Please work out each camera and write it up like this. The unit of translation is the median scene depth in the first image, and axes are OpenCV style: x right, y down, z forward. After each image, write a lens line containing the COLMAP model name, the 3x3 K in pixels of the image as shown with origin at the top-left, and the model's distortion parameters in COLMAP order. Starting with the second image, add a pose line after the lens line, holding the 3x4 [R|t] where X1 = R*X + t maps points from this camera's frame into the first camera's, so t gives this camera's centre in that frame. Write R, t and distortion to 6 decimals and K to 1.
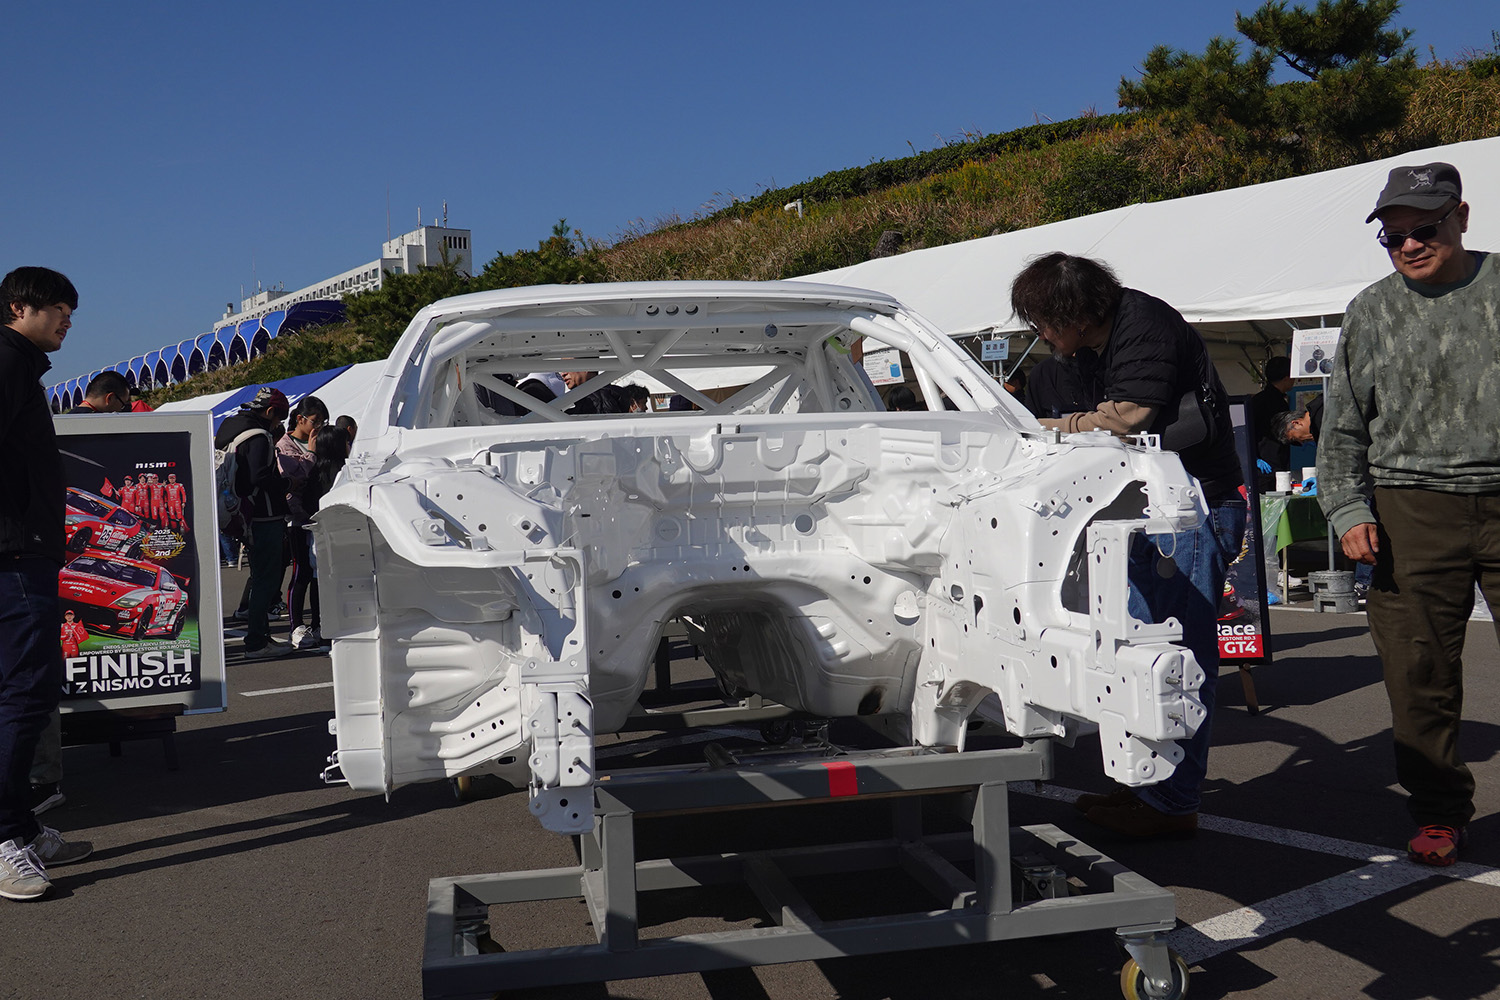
lens RADIAL K [[1527.6, 0, 750.0], [0, 1527.6, 499.1], [0, 0, 1]] dist [0.007639, 0.000000]
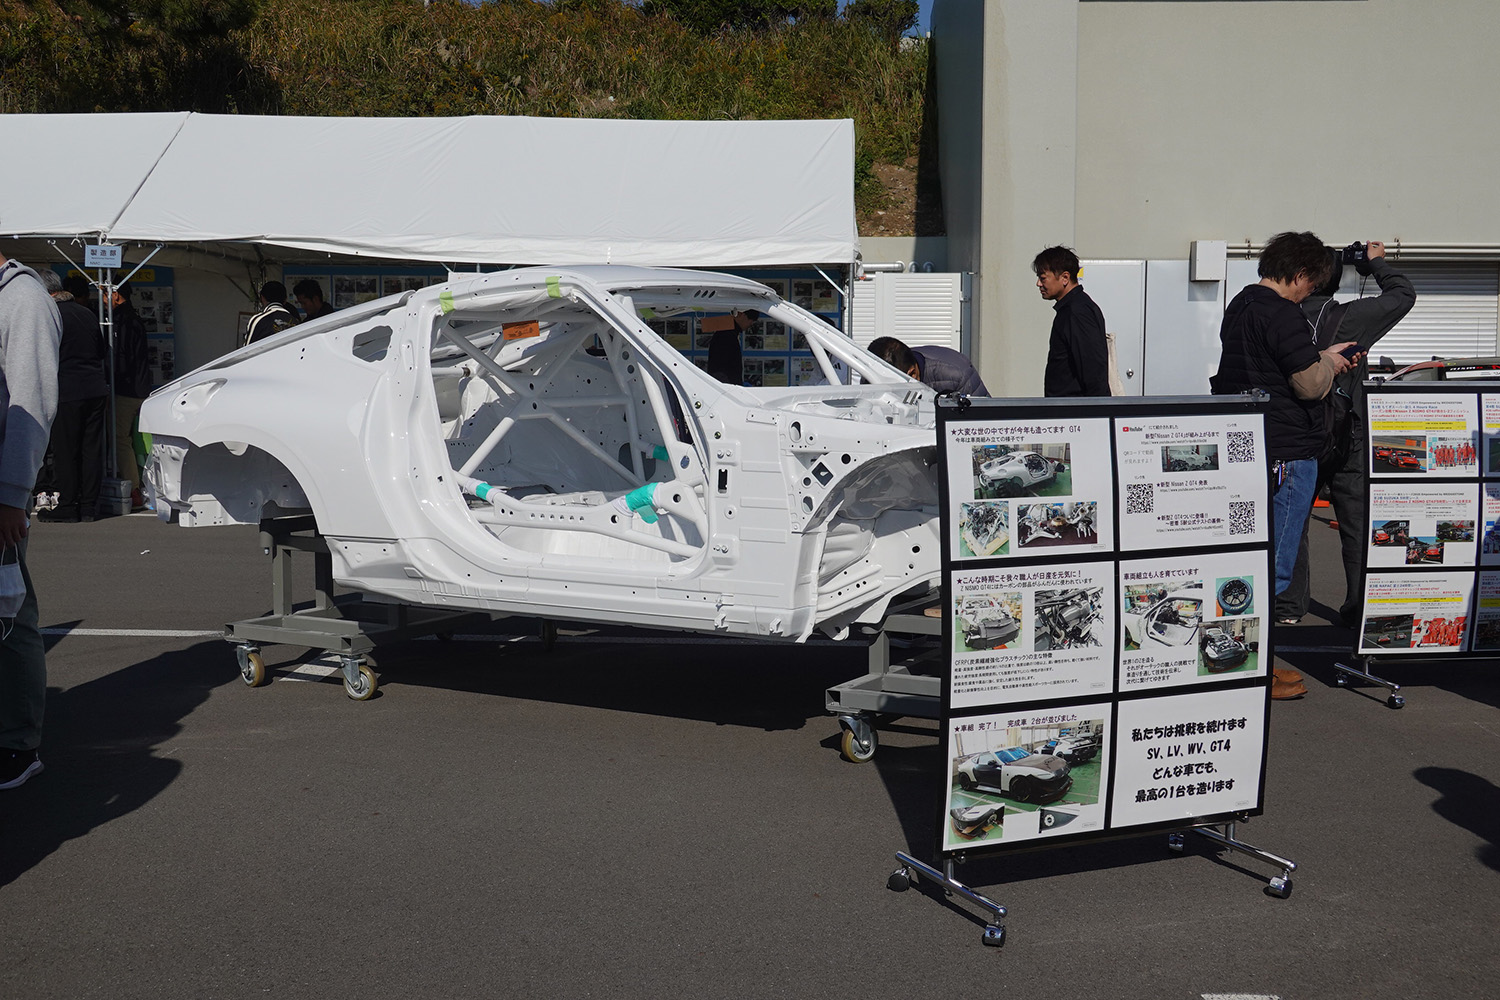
lens RADIAL K [[1861.6, 0, 751.1], [0, 1861.6, 503.6], [0, 0, 1]] dist [0.026551, 0.000000]
pose [[0.620495, -0.025108, 0.783809, -0.379353], [-0.016135, 0.998867, 0.044770, -0.003517], [-0.784045, -0.040426, 0.619386, -0.015376]]
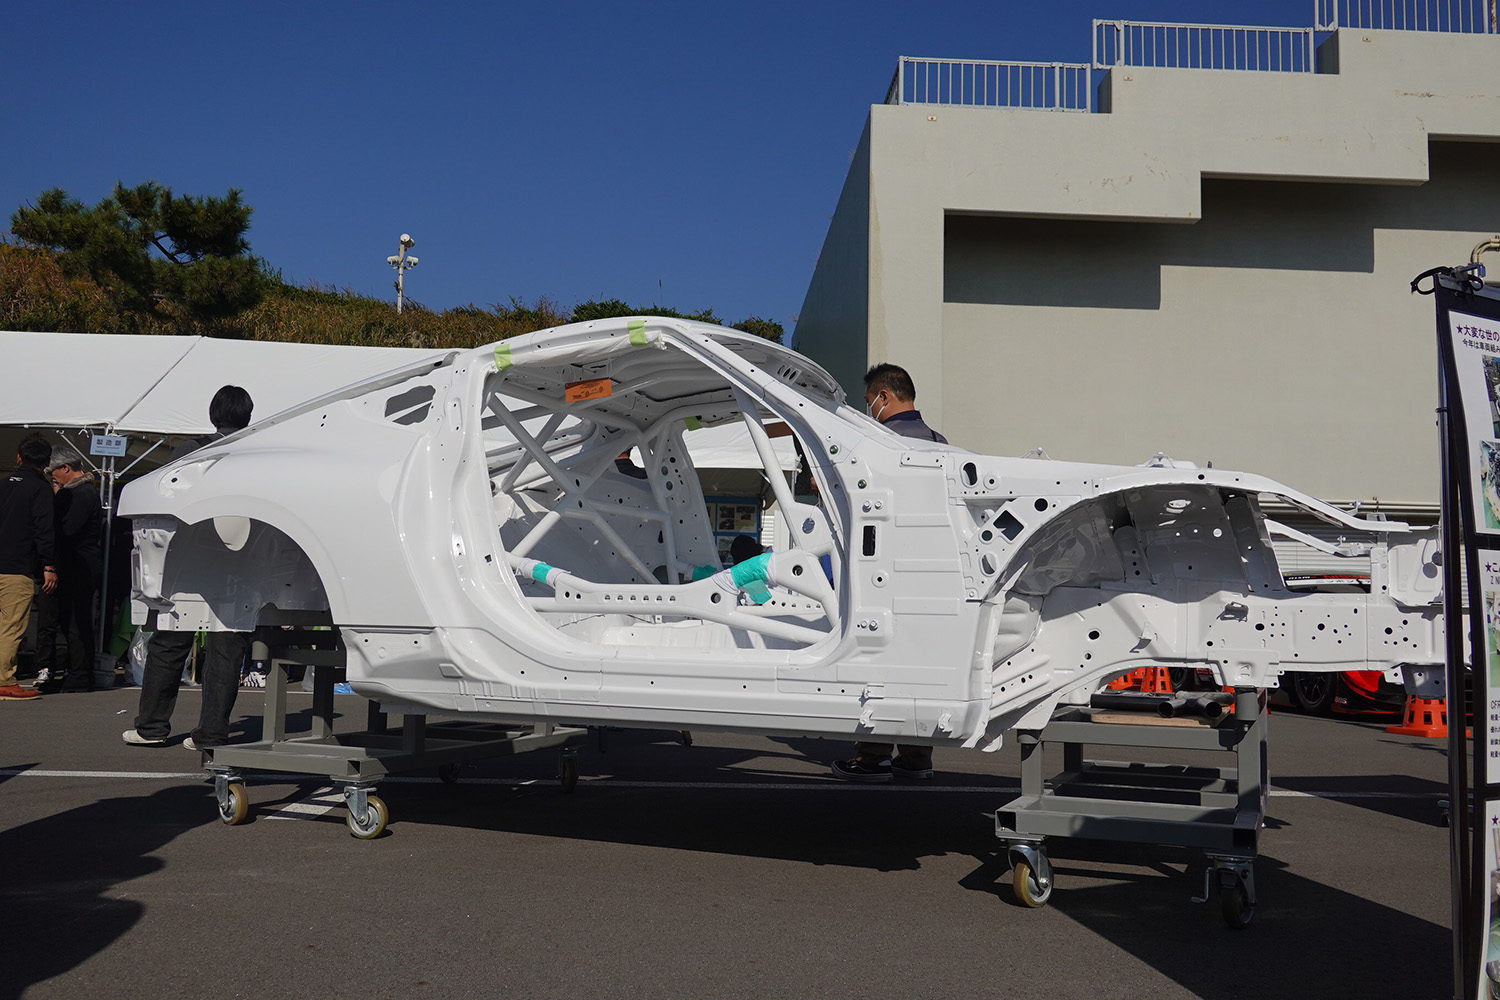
lens RADIAL K [[1339.3, 0, 752.5], [0, 1339.3, 501.5], [0, 0, 1]] dist [0.003203, -0.007203]
pose [[0.529657, 0.128857, 0.838367, -0.271105], [-0.028317, 0.990529, -0.134354, 0.035131], [-0.847739, 0.047422, 0.528289, 0.135674]]
